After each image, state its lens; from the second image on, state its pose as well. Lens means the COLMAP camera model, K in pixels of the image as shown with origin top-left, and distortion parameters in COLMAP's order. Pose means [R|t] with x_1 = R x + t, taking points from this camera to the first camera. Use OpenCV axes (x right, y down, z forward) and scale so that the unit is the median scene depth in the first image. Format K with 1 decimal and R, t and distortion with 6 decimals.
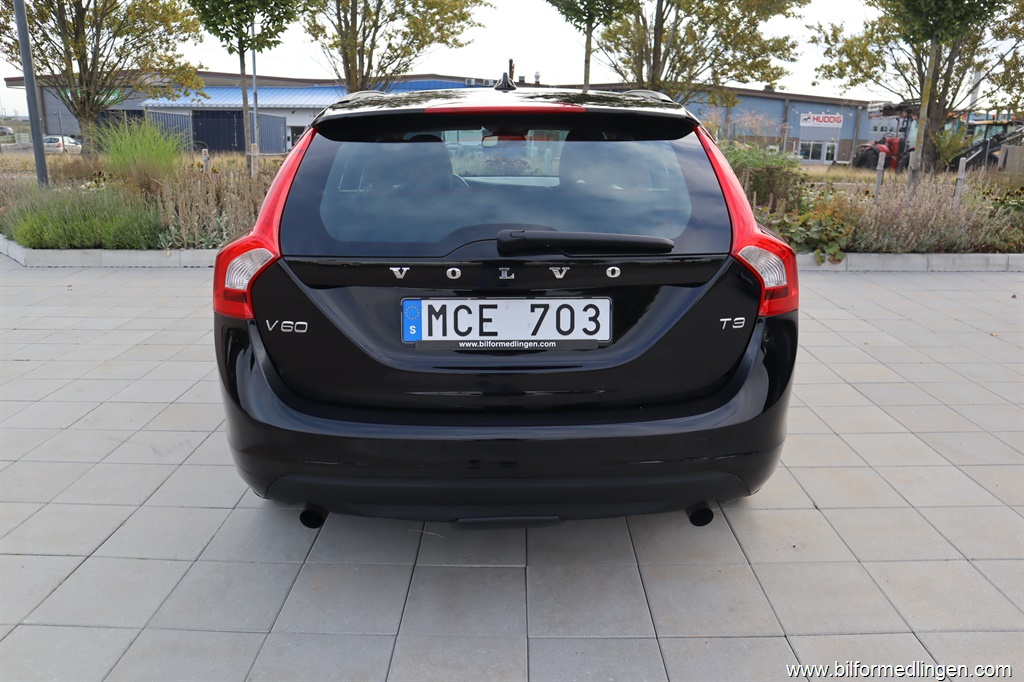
lens RADIAL K [[758.5, 0, 512.0], [0, 758.5, 341.0], [0, 0, 1]] dist [-0.116048, 0.098687]
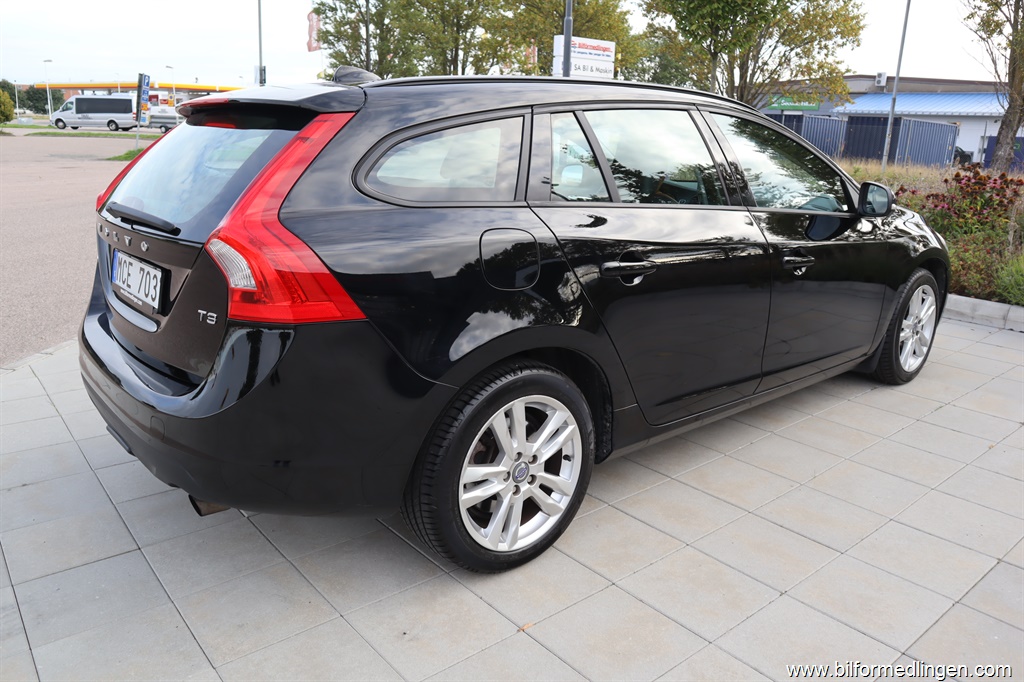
lens RADIAL K [[758.5, 0, 512.0], [0, 758.5, 341.0], [0, 0, 1]] dist [-0.116048, 0.098687]
pose [[0.641589, 0.217839, -0.735465, 1.153515], [-0.223962, 0.970245, 0.092005, -0.156016], [0.733624, 0.105687, 0.671287, 0.597409]]
